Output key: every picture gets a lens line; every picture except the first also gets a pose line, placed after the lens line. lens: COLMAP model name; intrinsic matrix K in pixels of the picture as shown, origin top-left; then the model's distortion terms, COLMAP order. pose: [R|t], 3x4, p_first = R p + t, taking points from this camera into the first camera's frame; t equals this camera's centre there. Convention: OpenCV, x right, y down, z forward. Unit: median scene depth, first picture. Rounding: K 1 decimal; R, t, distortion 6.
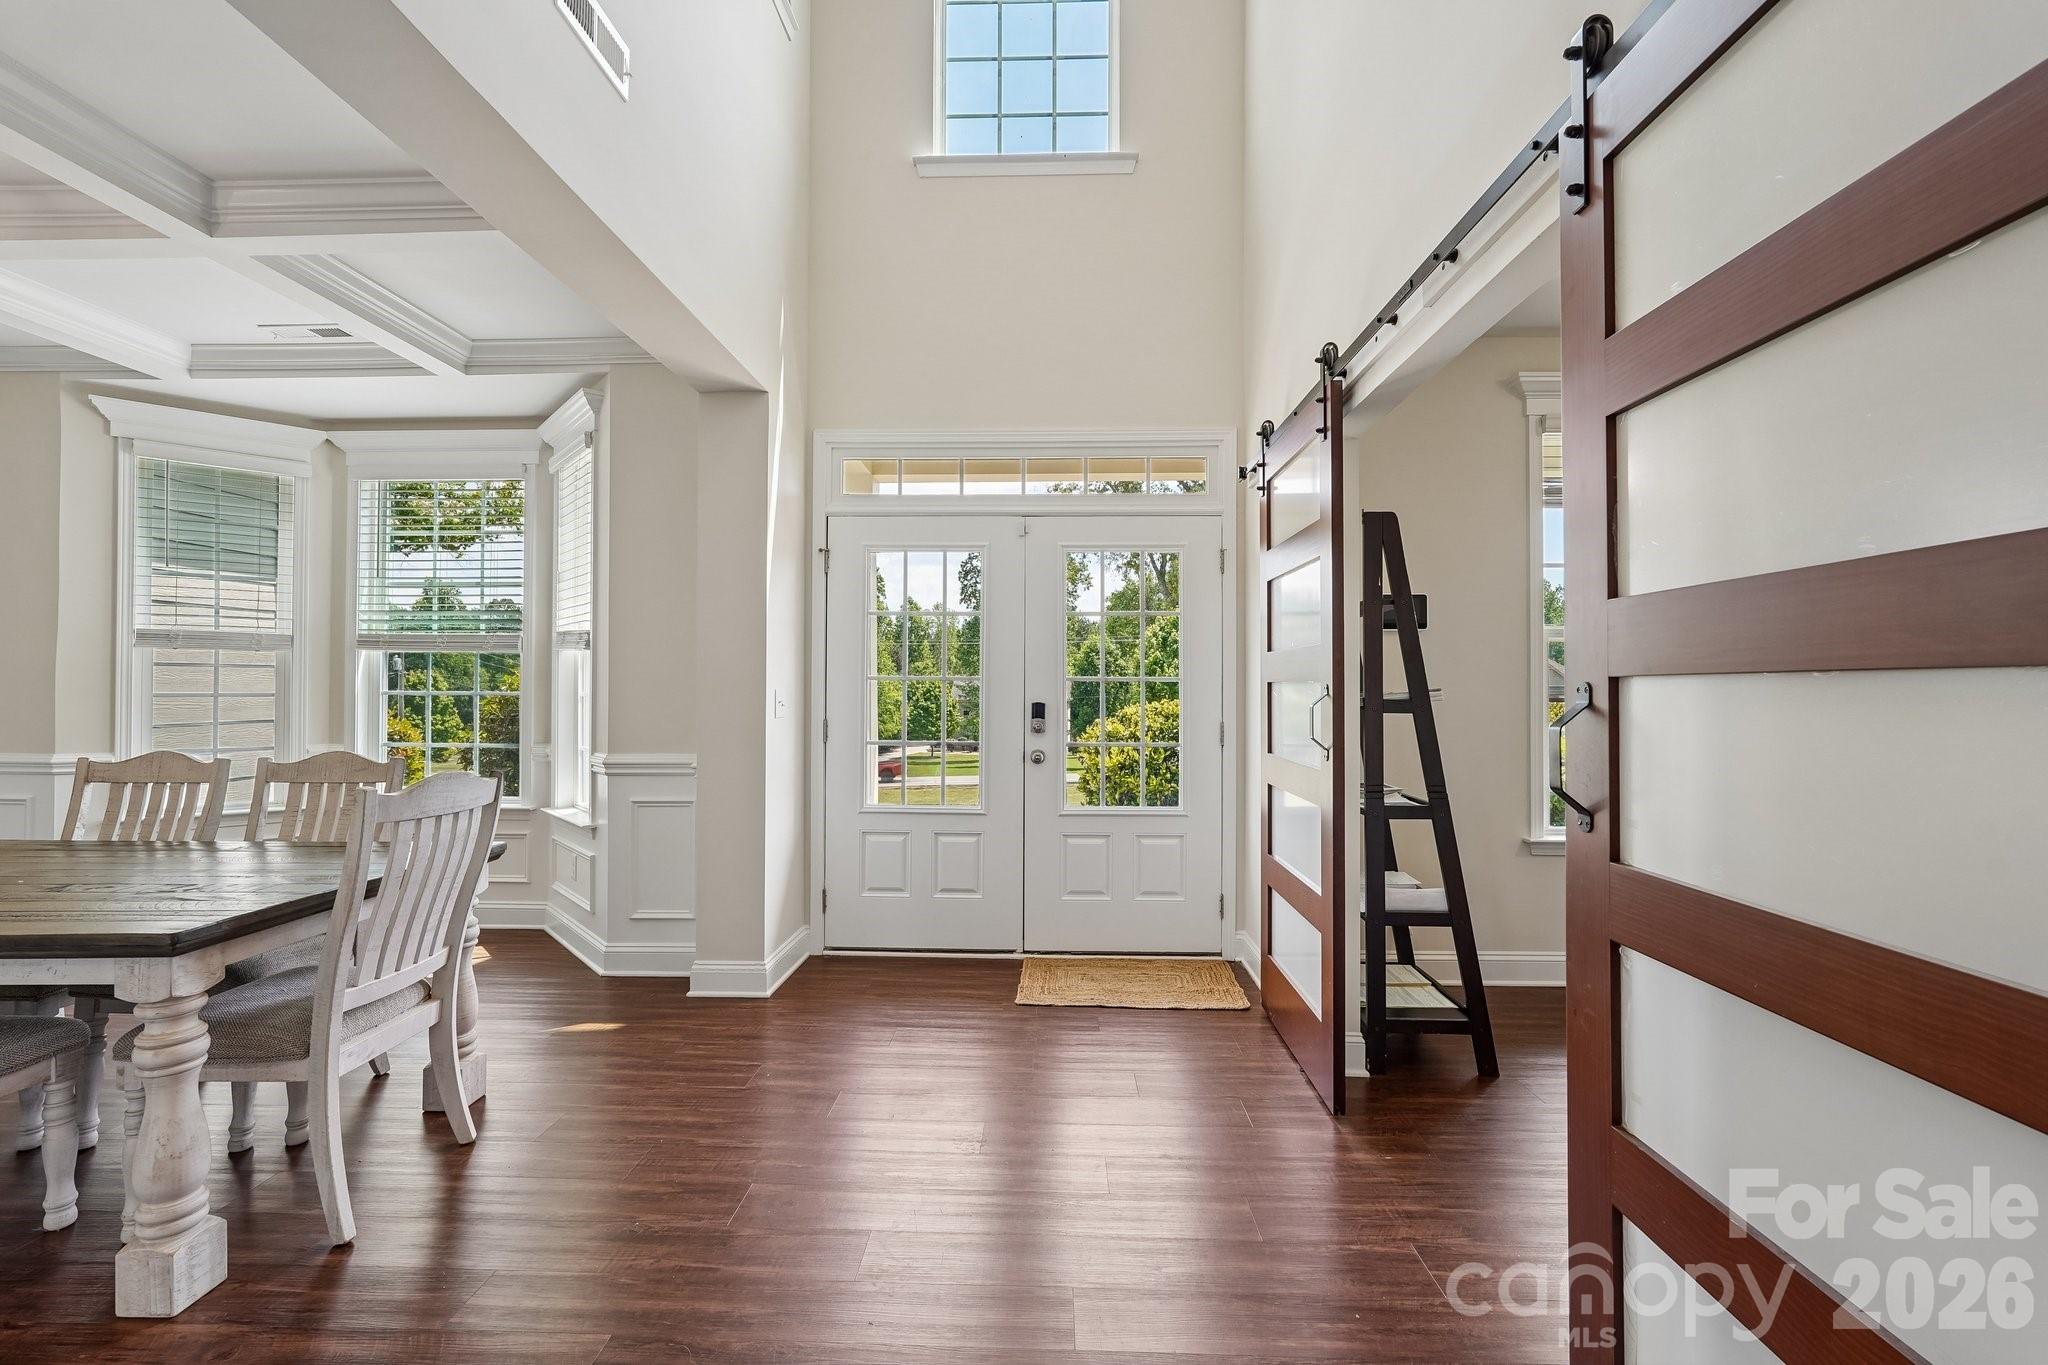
lens RADIAL K [[904.6, 0, 1019.0], [0, 904.6, 675.6], [0, 0, 1]] dist [-0.016641, 0.008827]
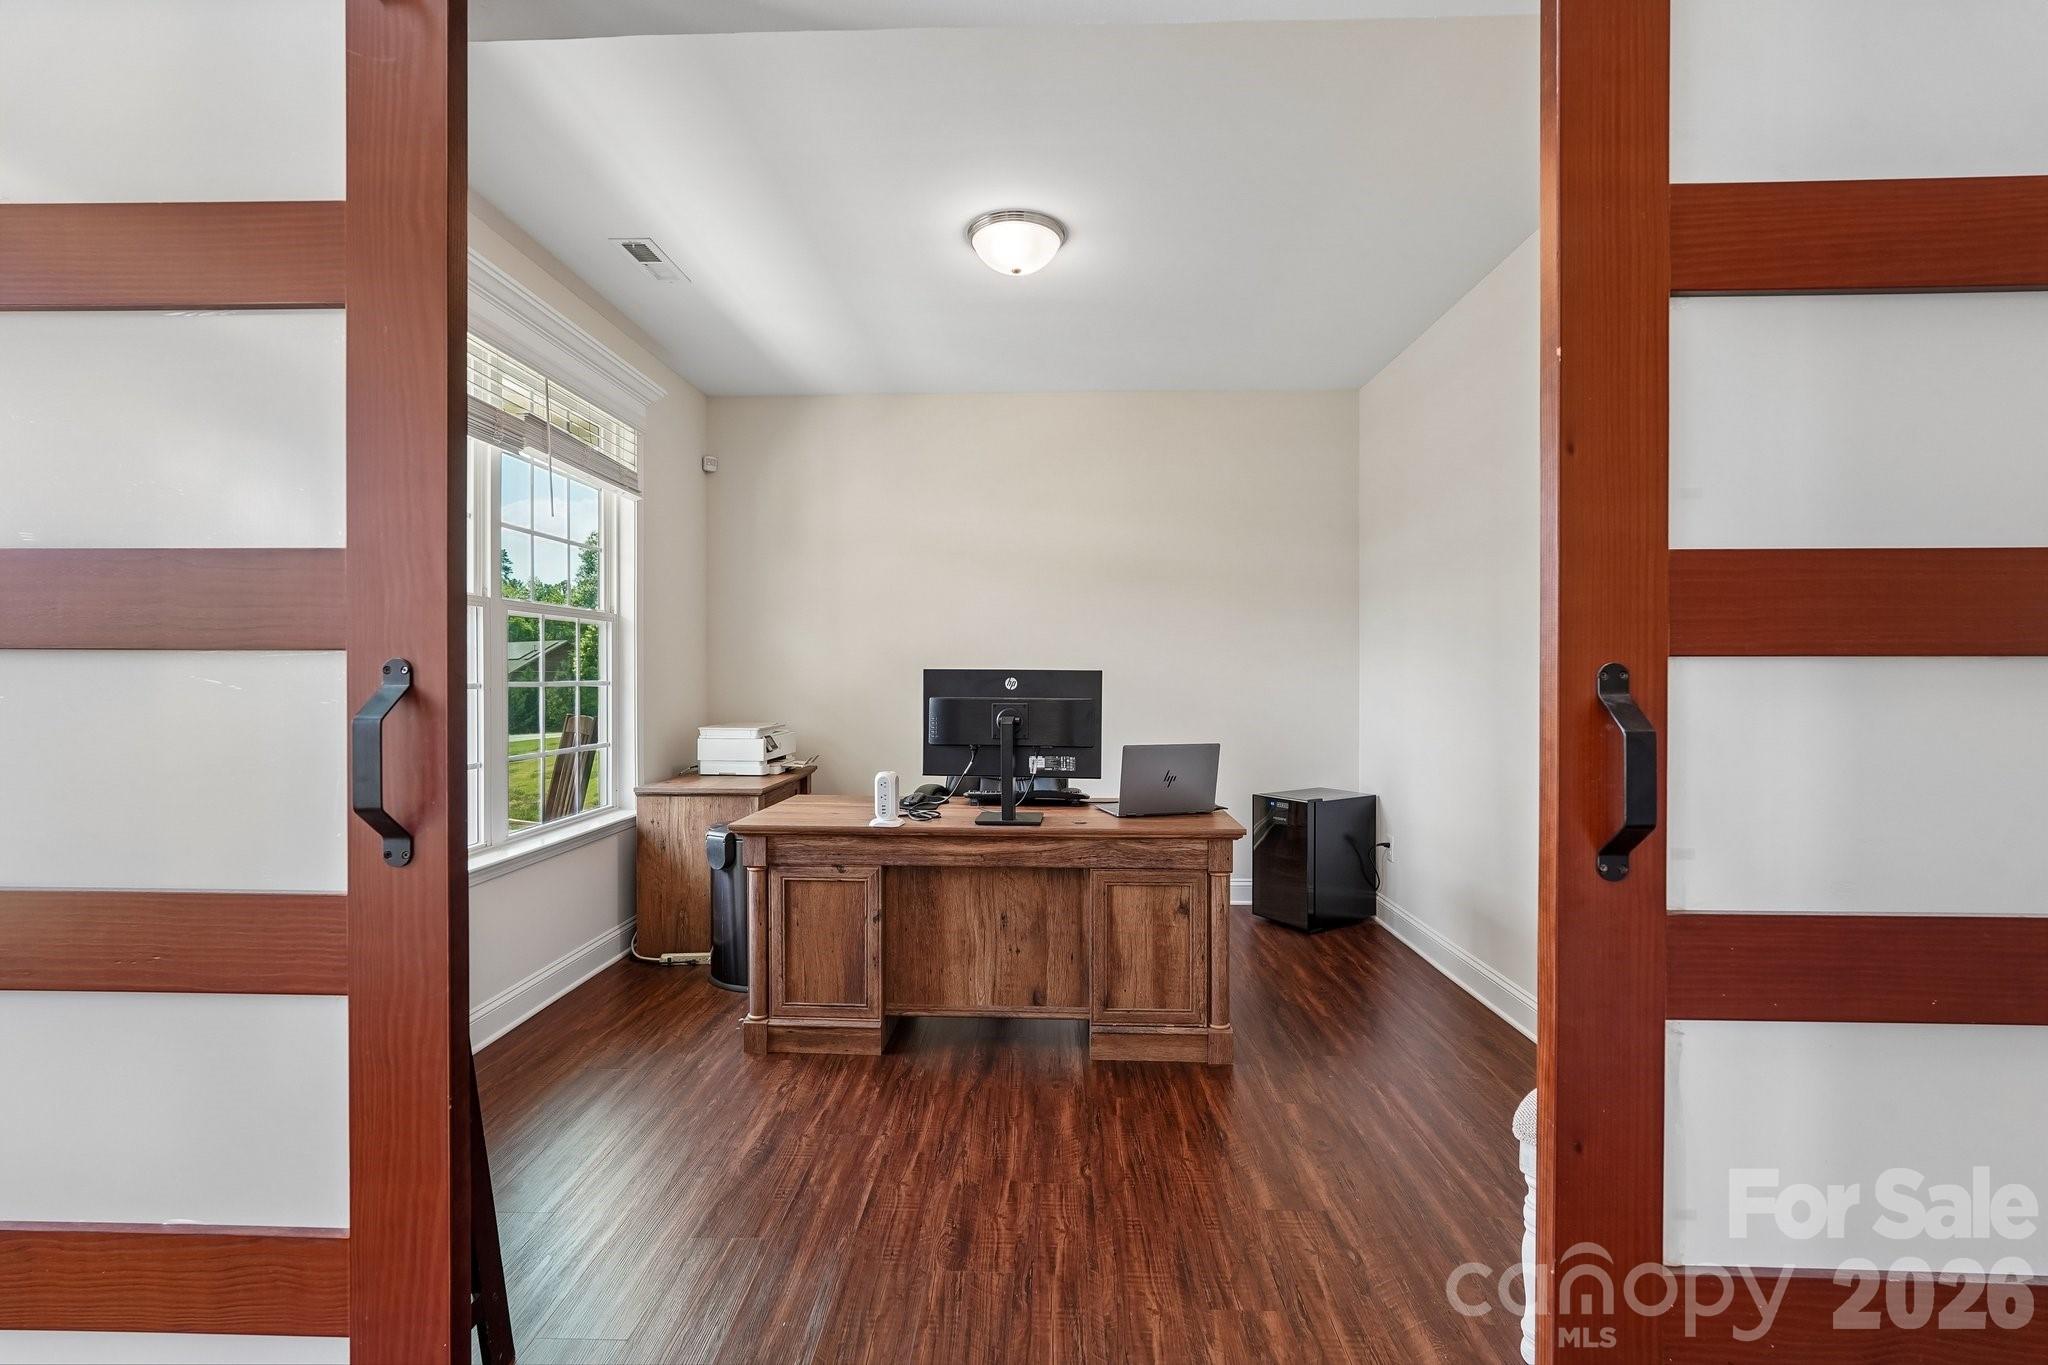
lens RADIAL K [[904.6, 0, 1019.0], [0, 904.6, 675.6], [0, 0, 1]] dist [-0.016641, 0.008827]
pose [[0.006323, -0.007450, 0.999952, -0.022230], [-0.013999, 0.999874, 0.007538, 0.005447], [-0.999882, -0.014046, 0.006218, 0.484791]]
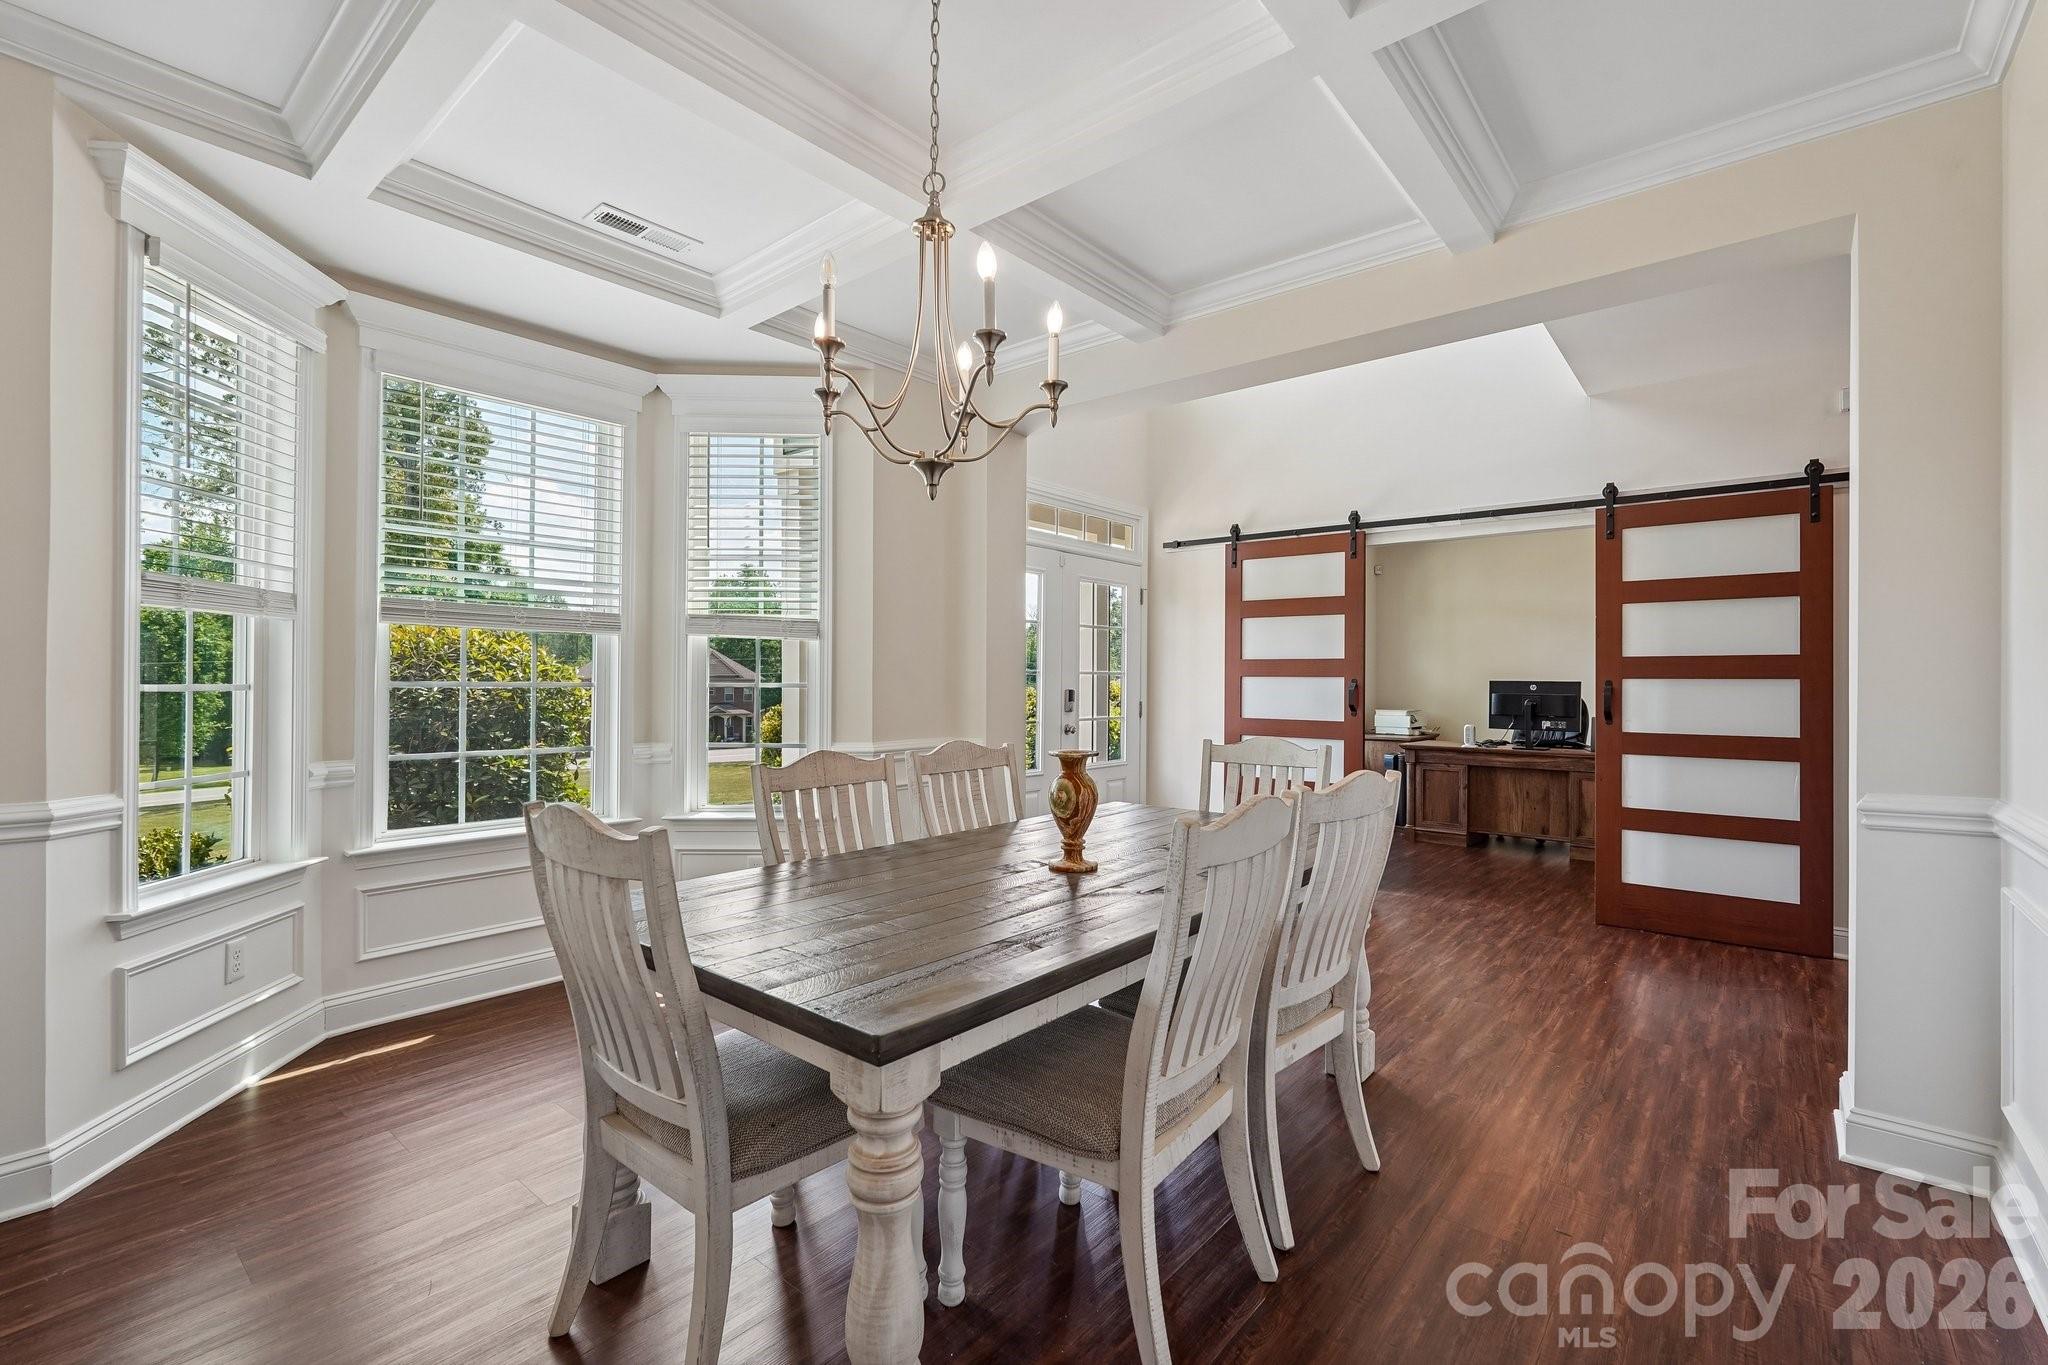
lens RADIAL K [[904.6, 0, 1017.3], [0, 904.6, 675.6], [0, 0, 1]] dist [-0.013323, 0.007138]
pose [[0.622176, 0.005125, 0.782861, -1.102771], [-0.015723, 0.999859, 0.005950, 0.001661], [-0.782720, -0.016011, 0.622168, 0.219360]]
